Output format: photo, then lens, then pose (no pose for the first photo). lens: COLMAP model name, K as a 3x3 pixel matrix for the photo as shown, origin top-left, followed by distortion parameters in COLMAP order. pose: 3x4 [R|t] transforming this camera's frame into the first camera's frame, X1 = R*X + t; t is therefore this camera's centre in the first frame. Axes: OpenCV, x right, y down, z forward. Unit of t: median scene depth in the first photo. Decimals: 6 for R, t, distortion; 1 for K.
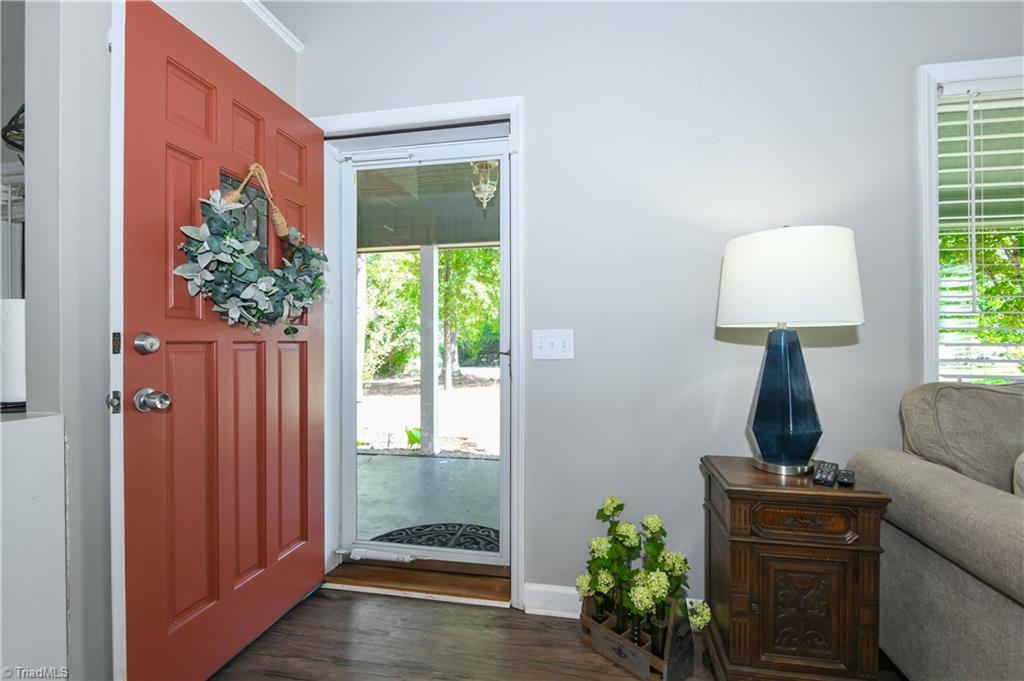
lens RADIAL K [[473.1, 0, 512.1], [0, 473.1, 344.4], [0, 0, 1]] dist [-0.002537, -0.000332]
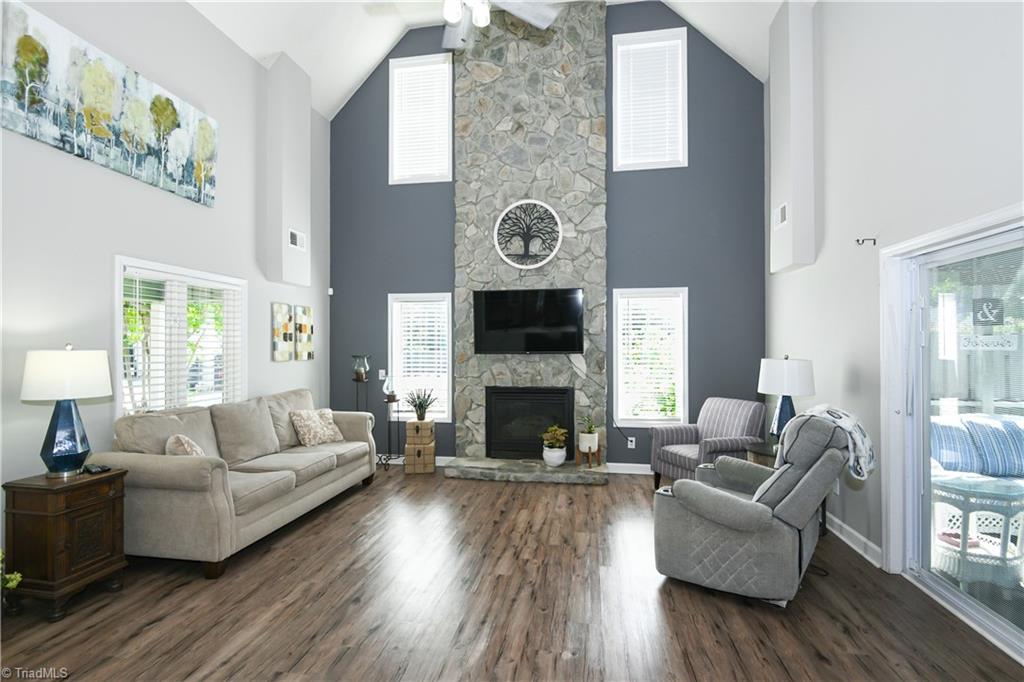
lens RADIAL K [[473.1, 0, 509.4], [0, 473.1, 348.5], [0, 0, 1]] dist [-0.002537, -0.000332]
pose [[-0.017039, 0.007982, 0.999823, -1.311073], [0.001909, 0.999967, -0.007951, -0.207656], [-0.999853, 0.001774, -0.017054, -0.698484]]
